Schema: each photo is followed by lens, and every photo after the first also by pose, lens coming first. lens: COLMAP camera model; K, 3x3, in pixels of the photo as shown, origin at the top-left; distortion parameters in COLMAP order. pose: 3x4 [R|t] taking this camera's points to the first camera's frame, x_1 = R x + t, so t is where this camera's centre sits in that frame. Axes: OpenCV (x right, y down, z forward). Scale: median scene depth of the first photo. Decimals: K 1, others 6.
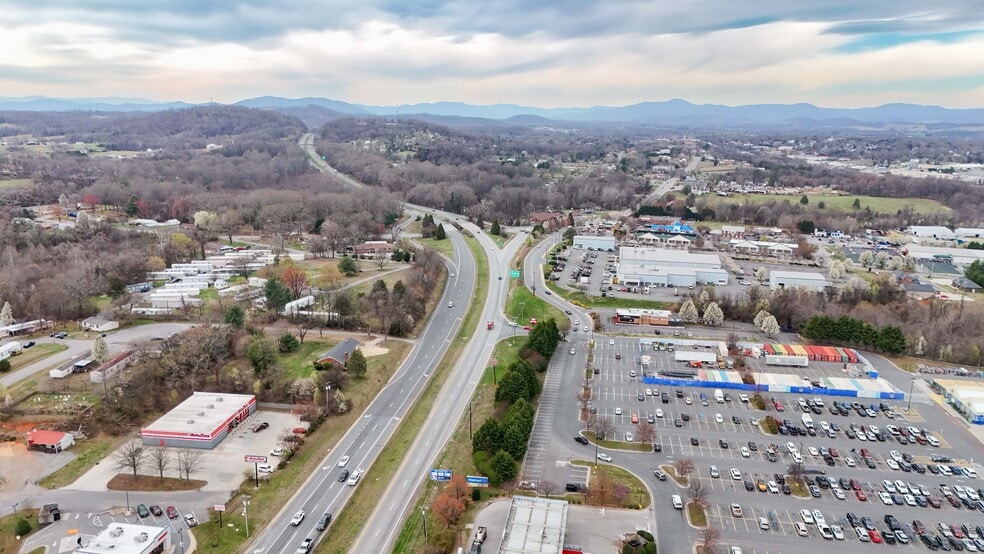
lens RADIAL K [[717.1, 0, 490.9], [0, 717.1, 279.5], [0, 0, 1]] dist [0.094398, -0.095148]
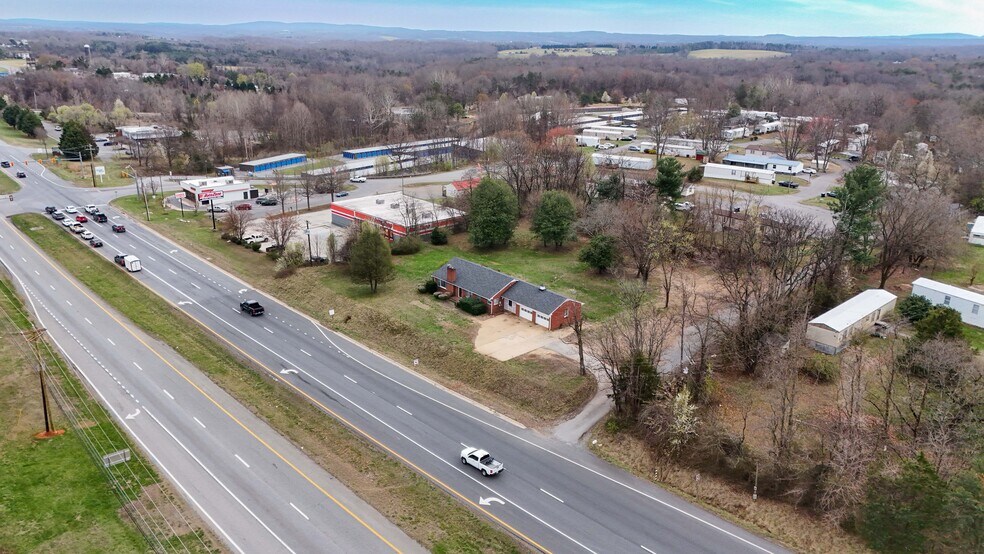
lens RADIAL K [[717.1, 0, 490.9], [0, 717.1, 279.5], [0, 0, 1]] dist [0.094398, -0.095148]
pose [[-0.618993, 0.228081, -0.751550, 0.097190], [-0.206115, 0.876191, 0.435668, -0.075576], [0.757869, 0.424581, -0.495345, 1.126972]]
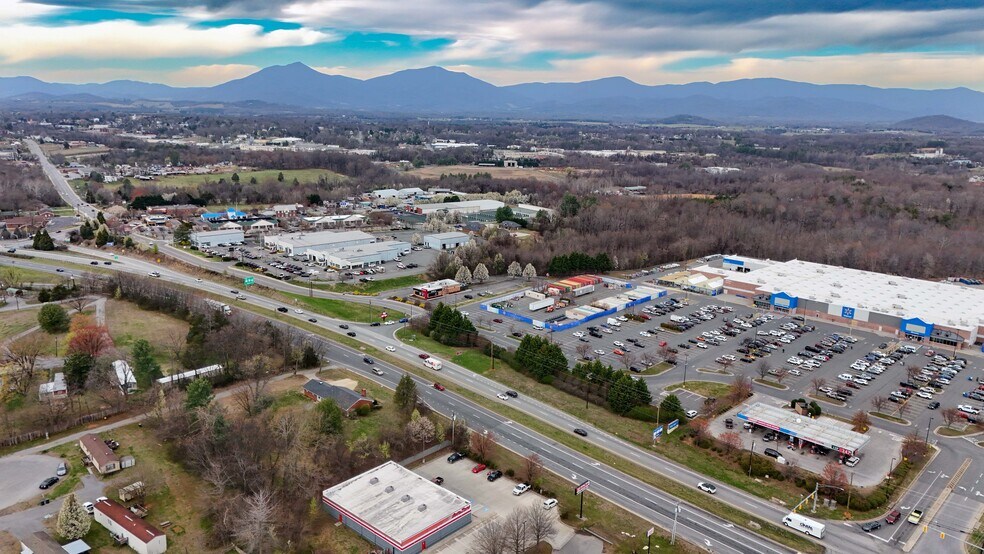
lens RADIAL K [[717.1, 0, 490.9], [0, 717.1, 279.5], [0, 0, 1]] dist [0.094398, -0.095148]
pose [[0.575363, -0.197694, 0.793646, -0.686622], [0.173457, 0.977770, 0.117809, -0.086536], [-0.799294, 0.069881, 0.596864, 0.345747]]
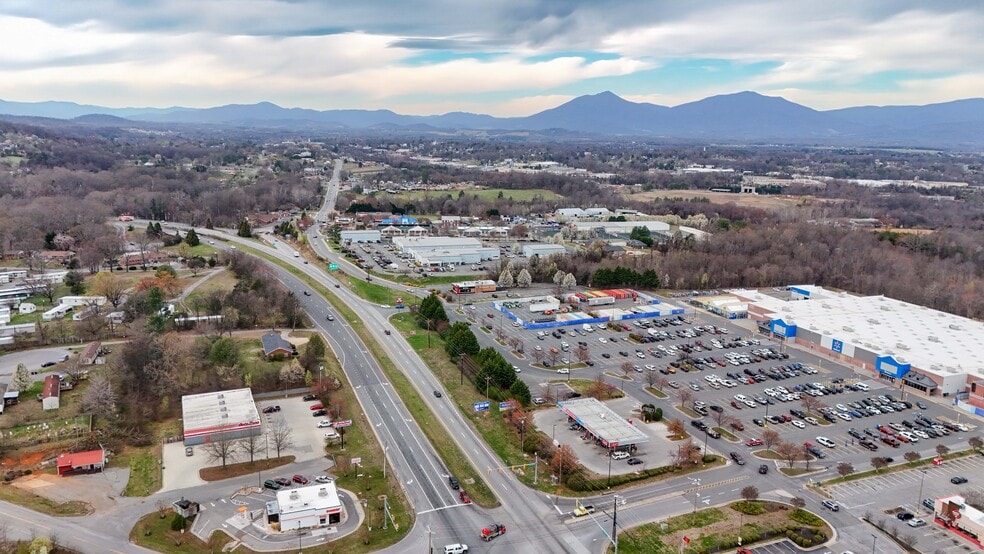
lens RADIAL K [[717.1, 0, 490.9], [0, 717.1, 279.5], [0, 0, 1]] dist [0.094398, -0.095148]
pose [[0.854977, -0.106547, 0.507605, -0.437118], [0.109038, 0.993725, 0.024928, 0.014221], [-0.507076, 0.034035, 0.861229, -0.059828]]
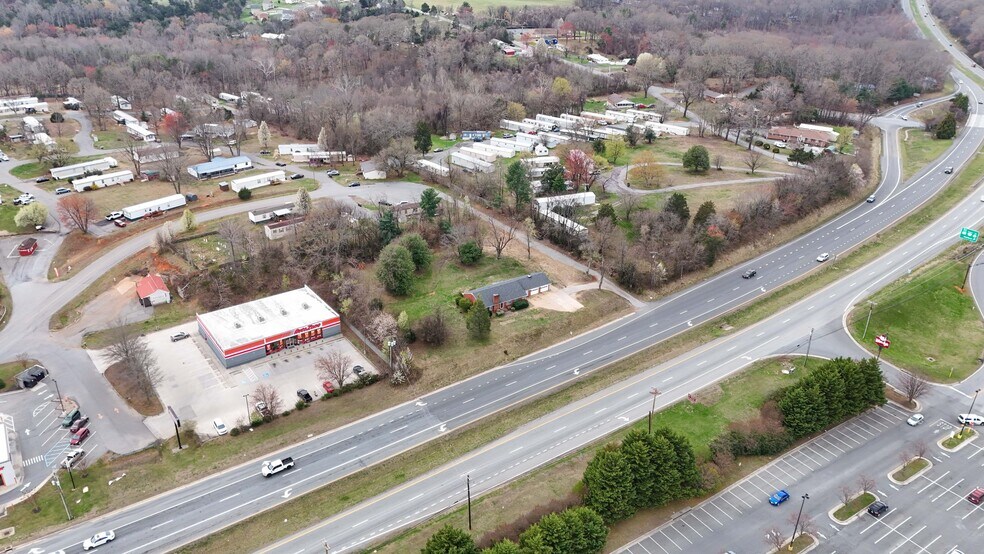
lens RADIAL K [[717.1, 0, 490.9], [0, 717.1, 279.5], [0, 0, 1]] dist [0.094398, -0.095148]
pose [[0.691975, 0.323627, -0.645318, 0.218590], [-0.176554, 0.942610, 0.283400, -0.099530], [0.699999, -0.082172, 0.709400, 0.461379]]
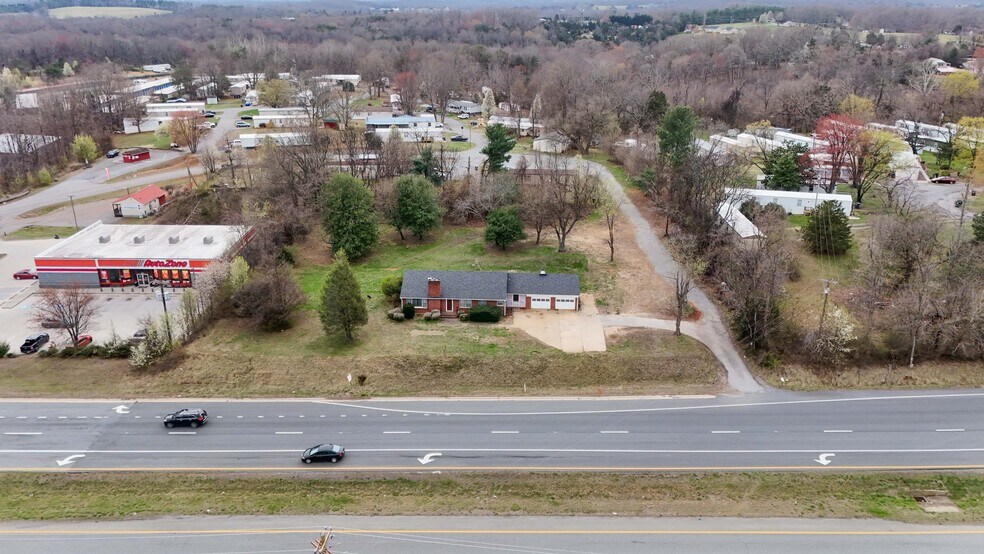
lens RADIAL K [[738.0, 0, 492.0], [0, 738.0, 277.0], [0, 0, 1]] dist [0.112620, -0.166089]
pose [[0.129757, 0.335747, -0.932972, 0.137914], [-0.227954, 0.925825, 0.301471, -0.017625], [0.964987, 0.173556, 0.196667, 0.873146]]
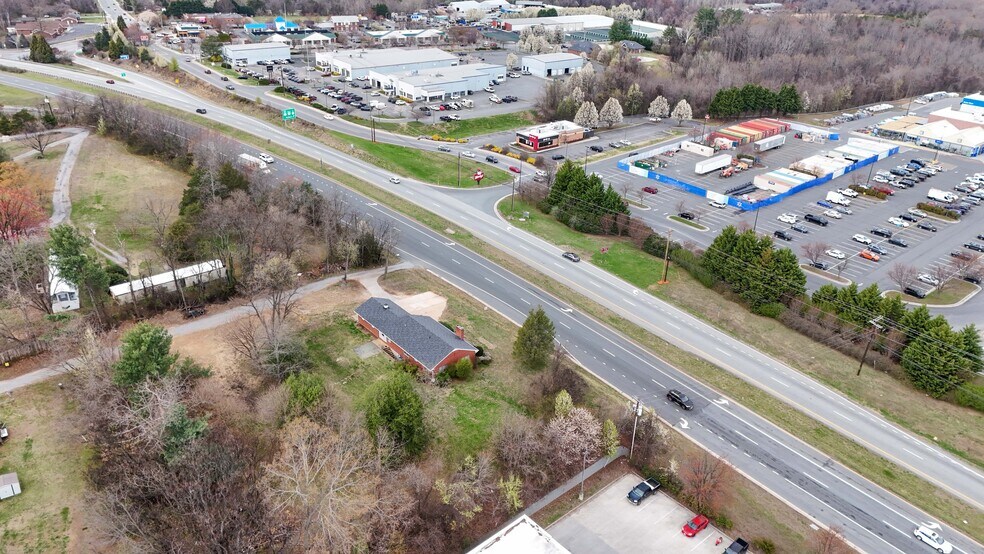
lens RADIAL K [[717.1, 0, 490.9], [0, 717.1, 279.5], [0, 0, 1]] dist [0.094398, -0.095148]
pose [[0.654704, -0.339720, 0.675243, -0.448321], [0.155210, 0.934698, 0.319765, -0.066226], [-0.739779, -0.104547, 0.664678, 0.622244]]
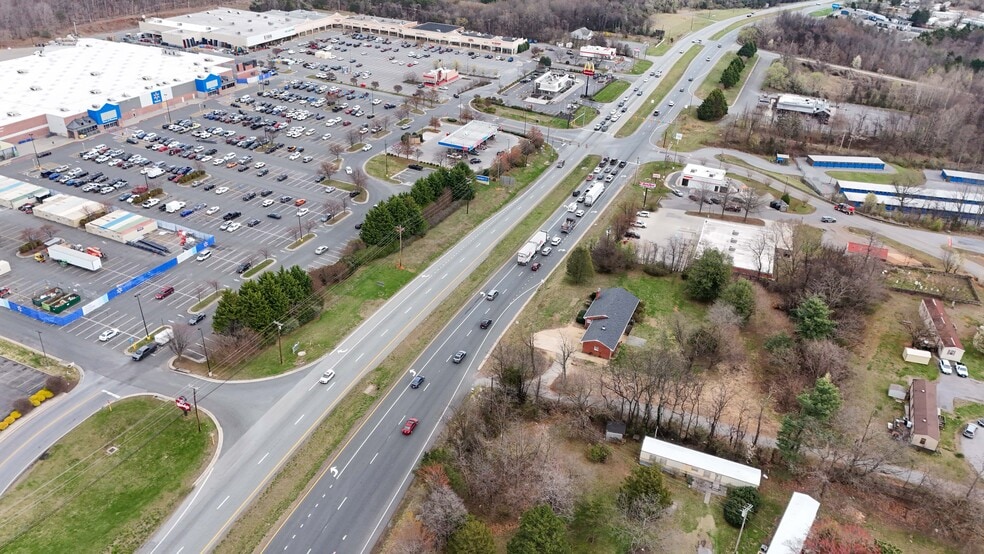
lens RADIAL K [[717.1, 0, 490.9], [0, 717.1, 279.5], [0, 0, 1]] dist [0.094398, -0.095148]
pose [[-0.969439, -0.167523, 0.179233, -0.202656], [-0.003019, 0.738659, 0.674073, -0.321535], [-0.245315, 0.652931, -0.716590, 1.364931]]
